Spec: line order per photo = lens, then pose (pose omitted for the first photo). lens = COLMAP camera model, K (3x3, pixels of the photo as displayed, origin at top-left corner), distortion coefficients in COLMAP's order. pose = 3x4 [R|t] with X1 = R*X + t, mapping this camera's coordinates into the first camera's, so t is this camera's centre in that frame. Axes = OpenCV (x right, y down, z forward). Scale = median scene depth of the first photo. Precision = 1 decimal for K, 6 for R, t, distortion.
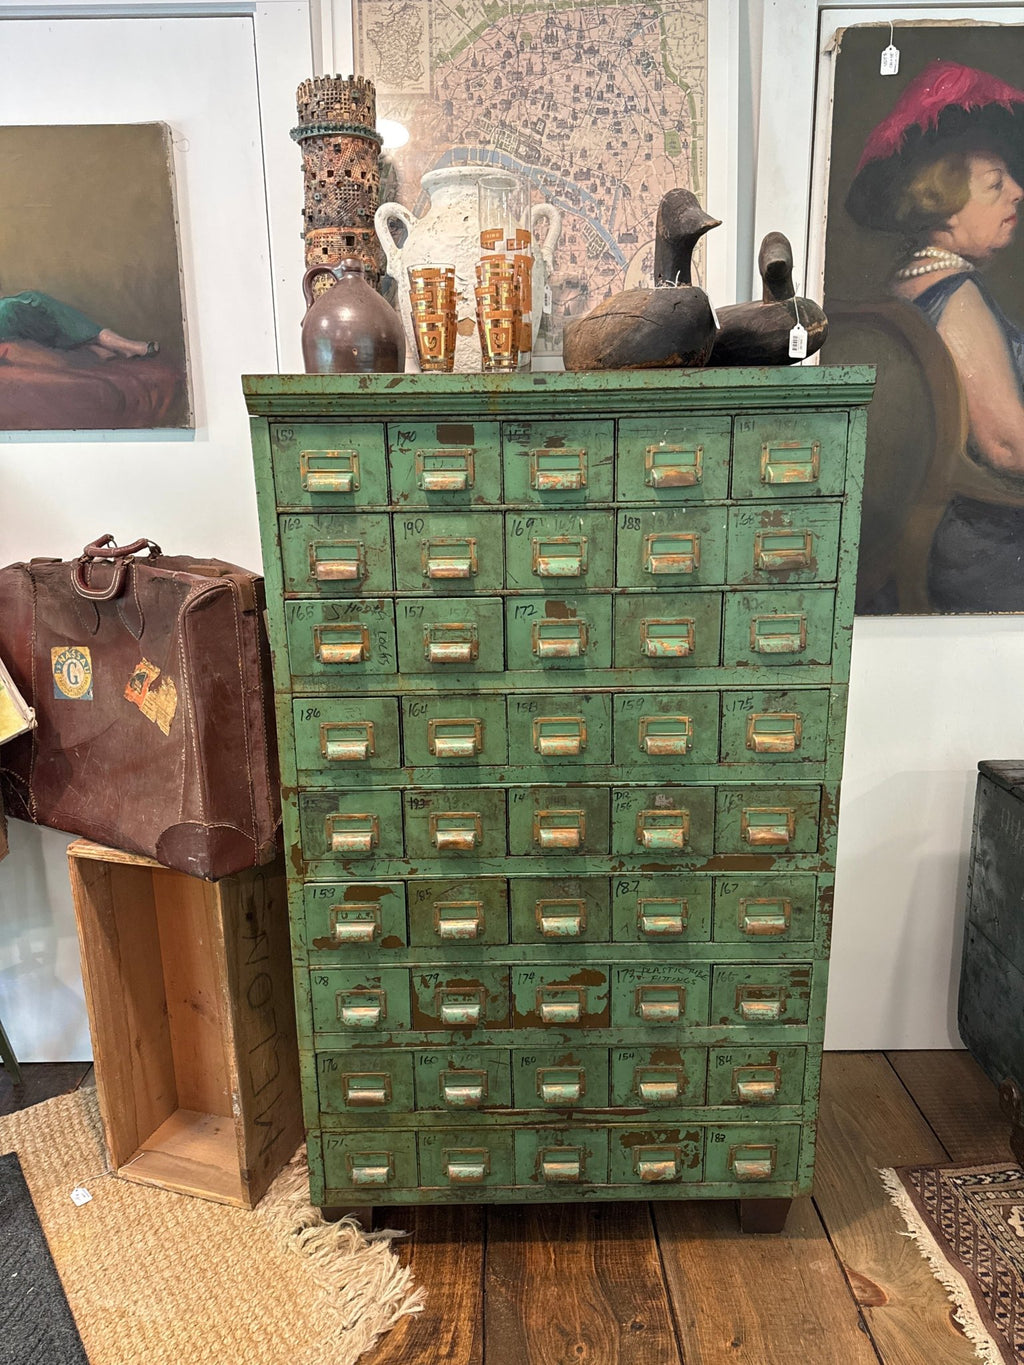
lens RADIAL K [[943.4, 0, 515.8], [0, 943.4, 680.8], [0, 0, 1]] dist [0.106422, -0.143314]
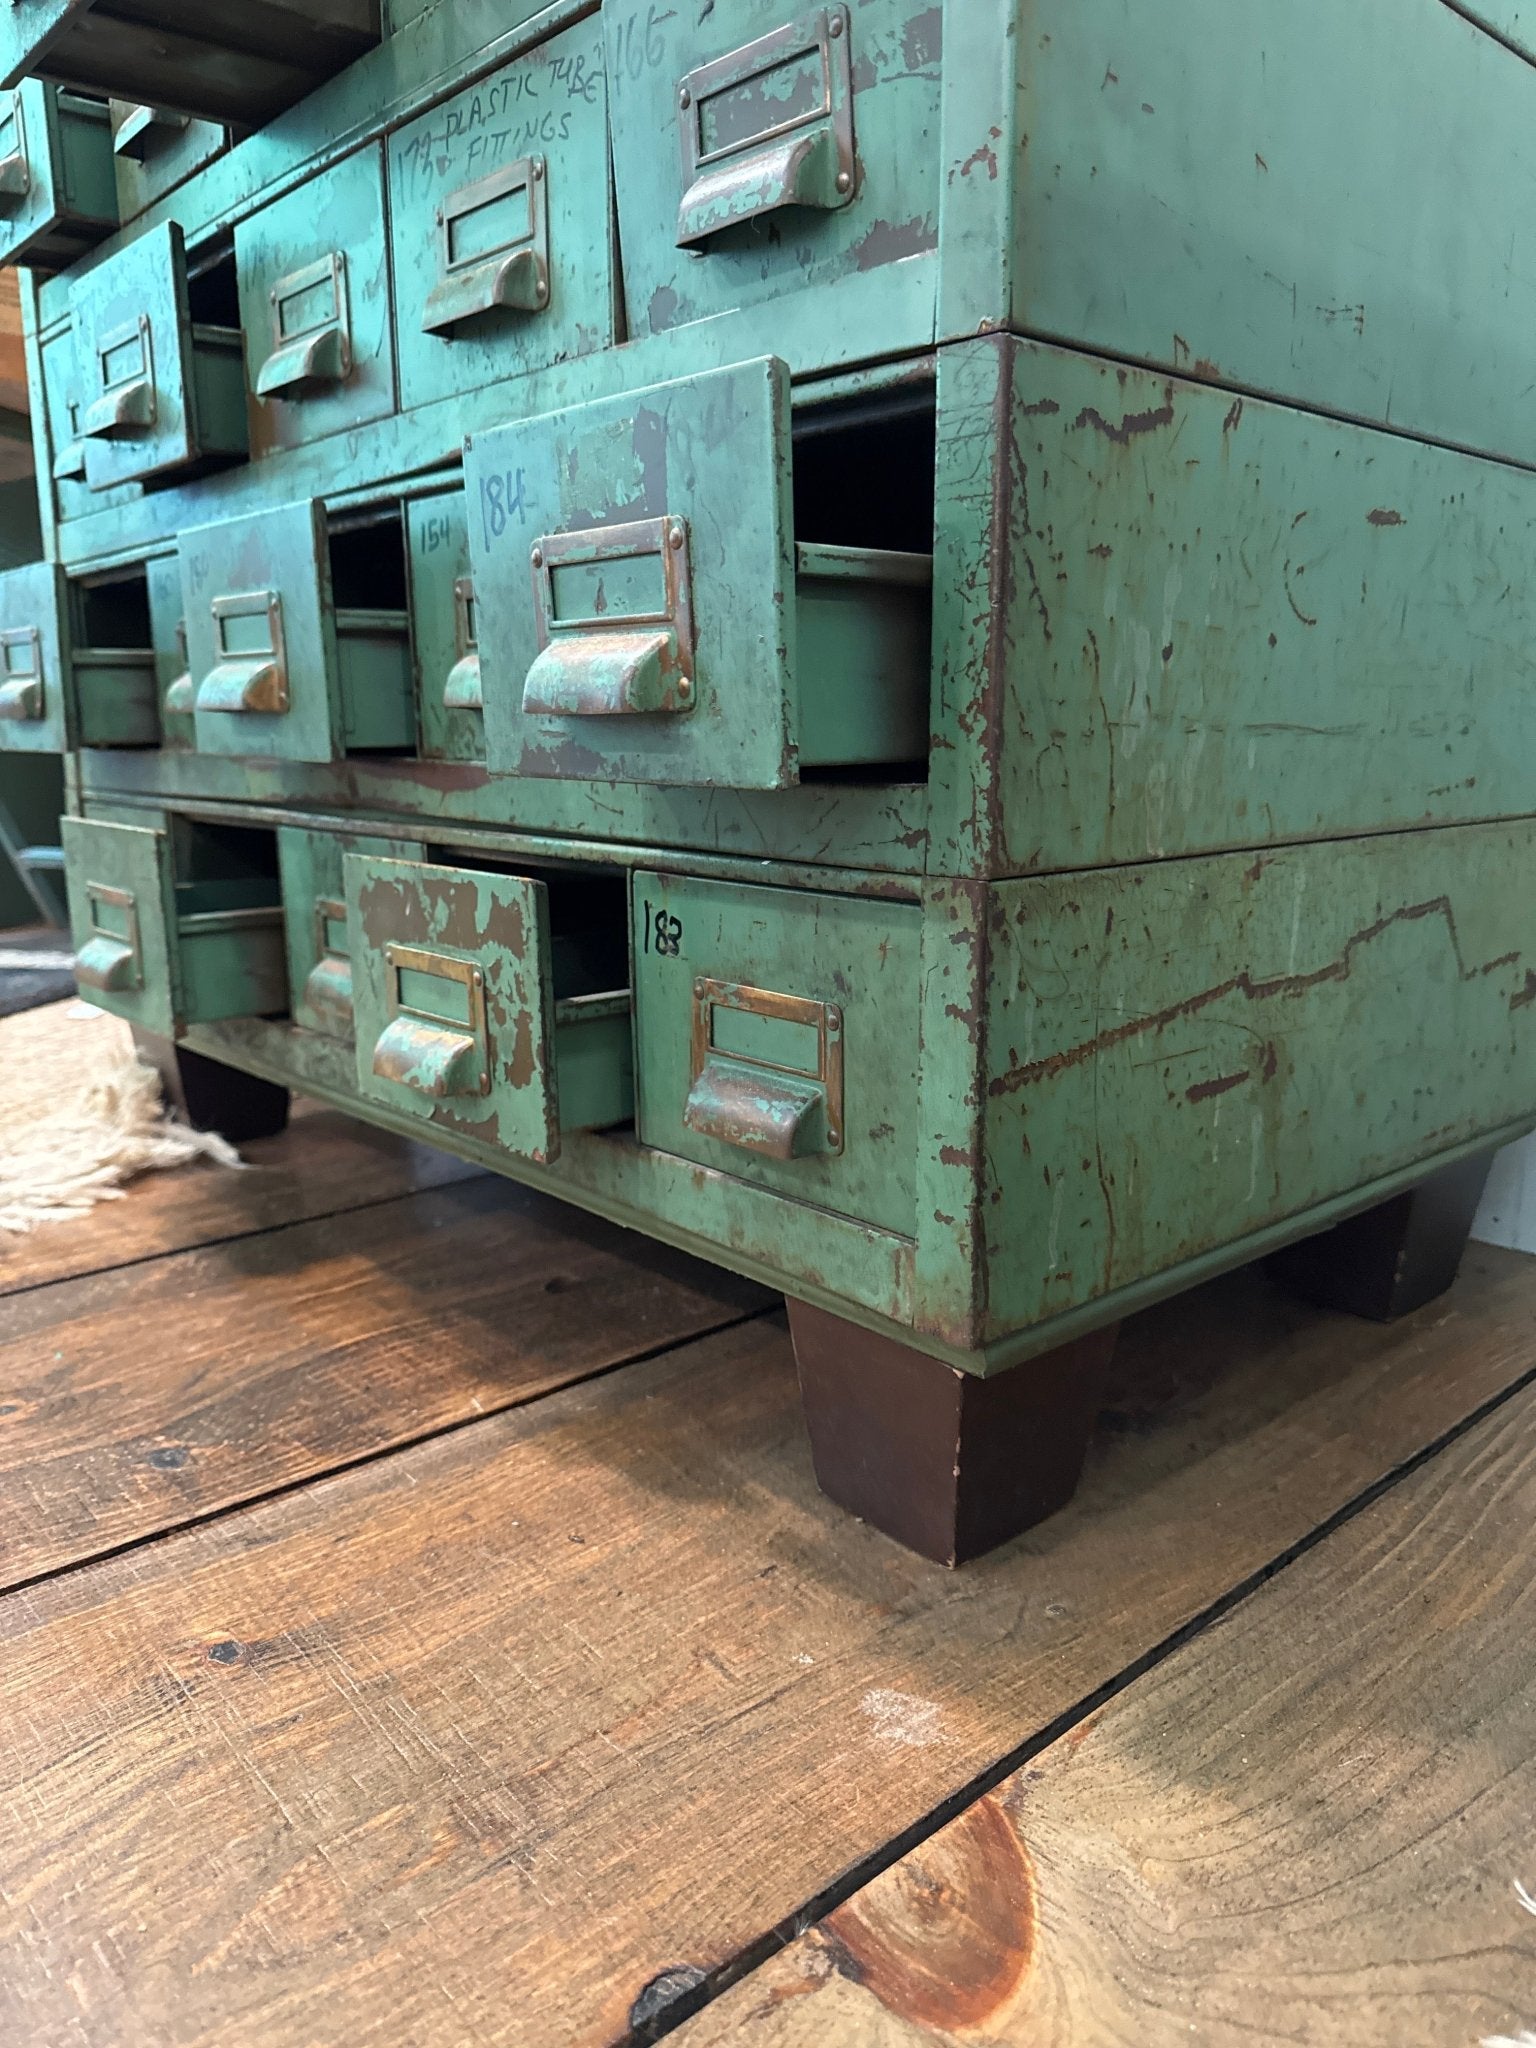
lens RADIAL K [[1444.6, 0, 768.0], [0, 1444.6, 1024.0], [0, 0, 1]] dist [0.094154, -0.126708]
pose [[0.663258, 0.161347, -0.730791, 0.524126], [-0.190235, 0.980757, 0.043880, 0.515054], [0.723809, 0.109919, 0.681189, 0.846991]]
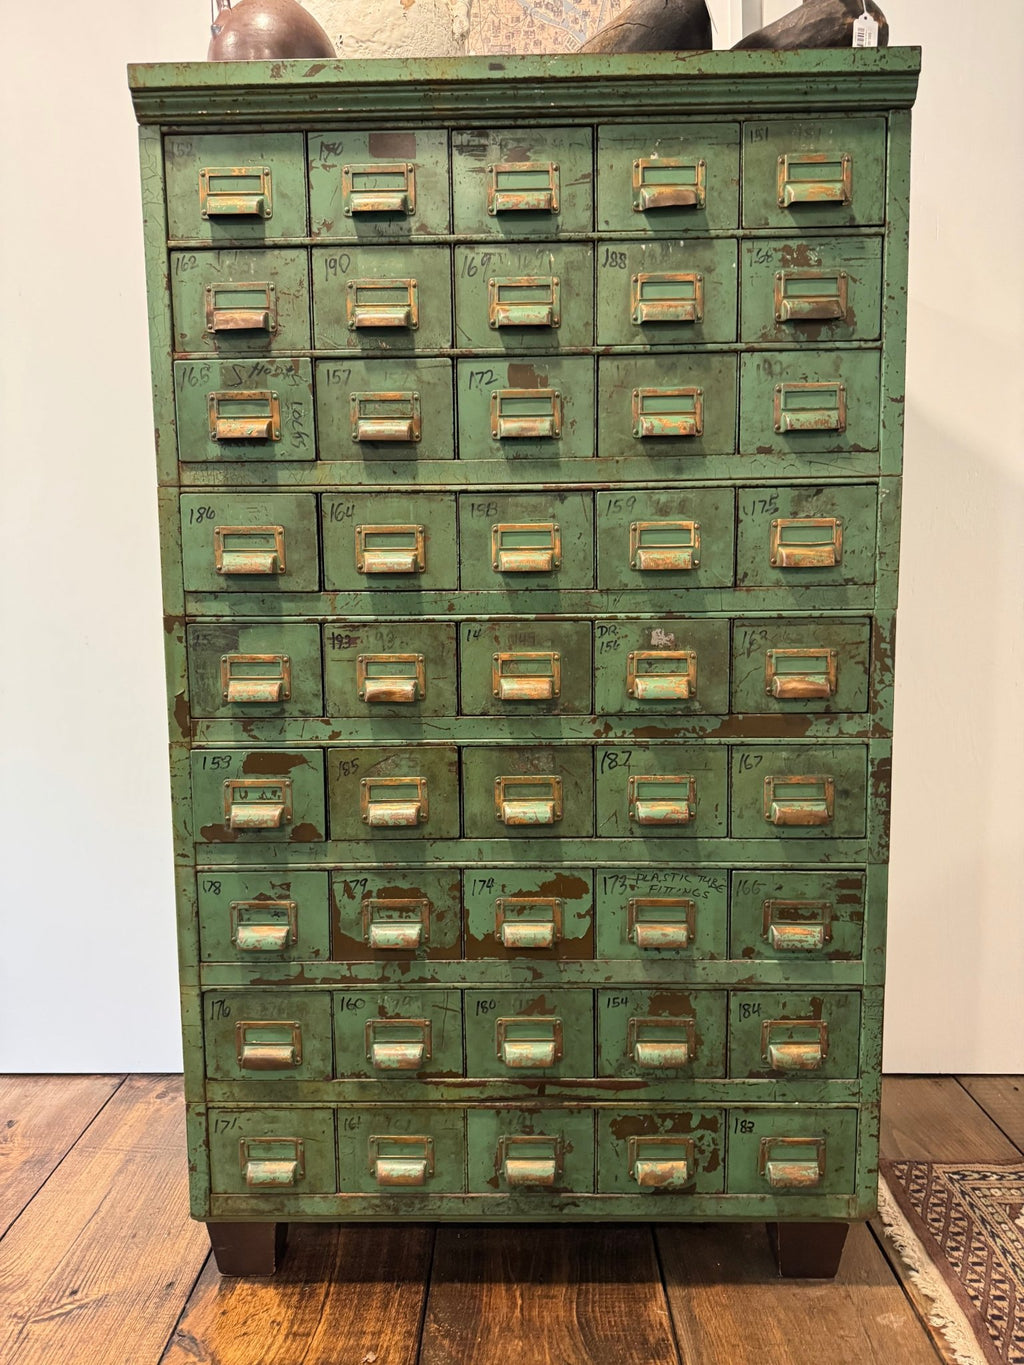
lens RADIAL K [[955.4, 0, 510.4], [0, 955.4, 681.4], [0, 0, 1]] dist [0.074519, -0.089685]
pose [[0.999693, 0.006644, -0.023861, 0.051267], [-0.009945, 0.989958, -0.141013, 0.265412], [0.022685, 0.141207, 0.989720, 0.233863]]
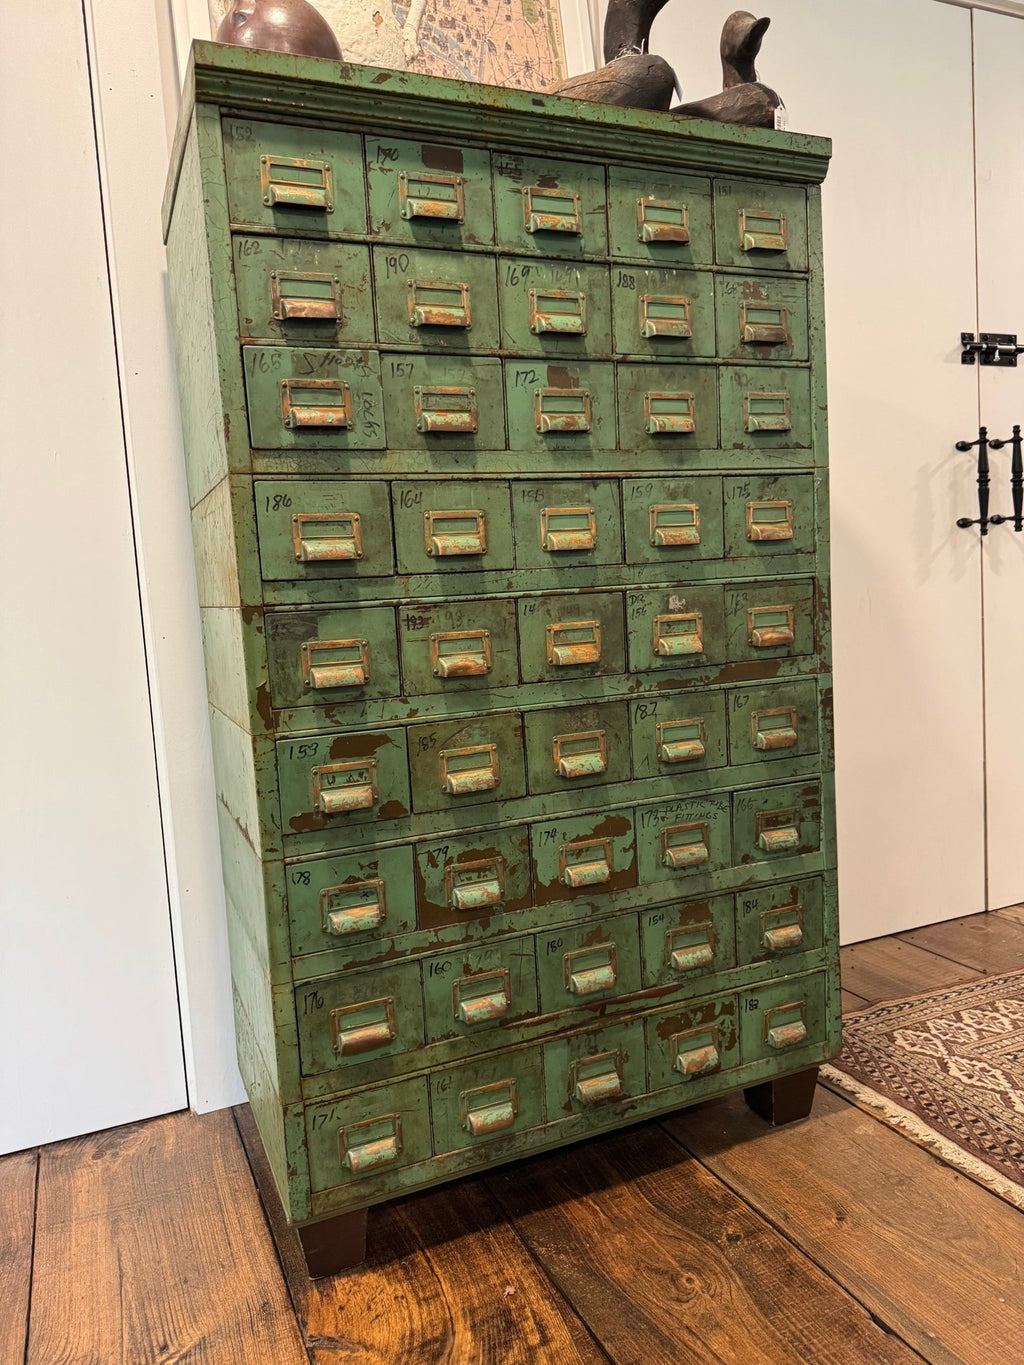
lens RADIAL K [[962.8, 0, 512.0], [0, 962.8, 682.5], [0, 0, 1]] dist [0.094154, -0.126708]
pose [[0.919188, -0.077820, 0.386054, -0.342438], [0.138298, 0.981634, -0.131410, 0.294064], [-0.368737, 0.174181, 0.913068, 0.224460]]
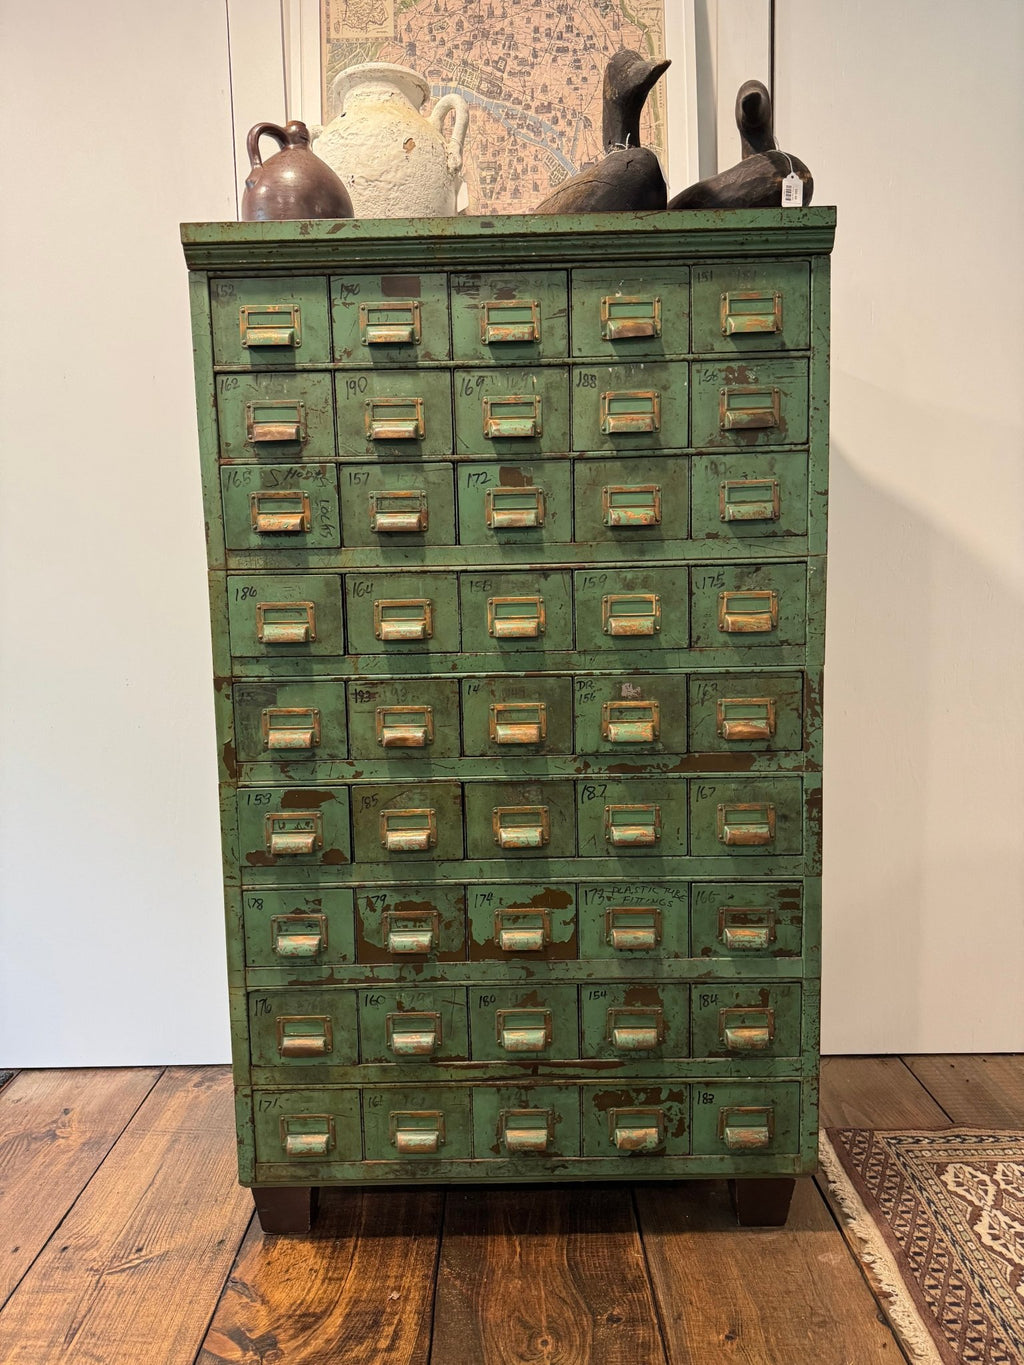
lens RADIAL K [[946.3, 0, 512.0], [0, 946.3, 682.5], [0, 0, 1]] dist [0.114719, -0.157955]
pose [[0.999902, -0.005638, -0.012826, 0.051913], [0.003847, 0.990752, -0.135630, 0.237622], [0.013472, 0.135568, 0.990676, 0.086042]]
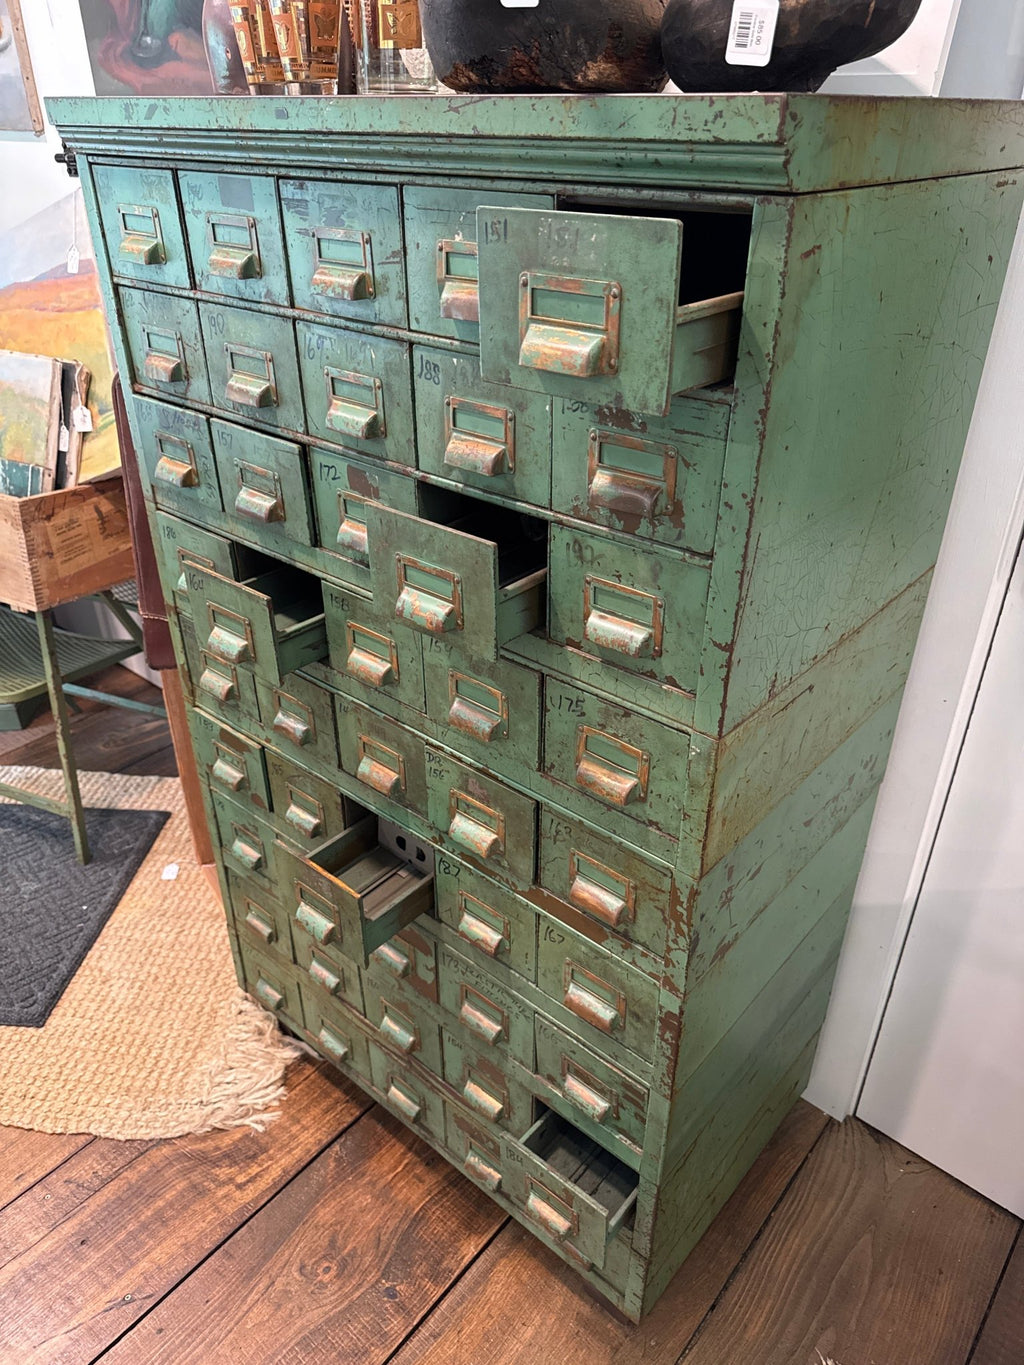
lens RADIAL K [[962.8, 0, 512.0], [0, 962.8, 682.5], [0, 0, 1]] dist [0.094154, -0.126708]
pose [[0.753770, 0.349076, -0.556755, 0.530618], [-0.175185, 0.923325, 0.341733, -0.187472], [0.633357, -0.160053, 0.757128, 0.481473]]
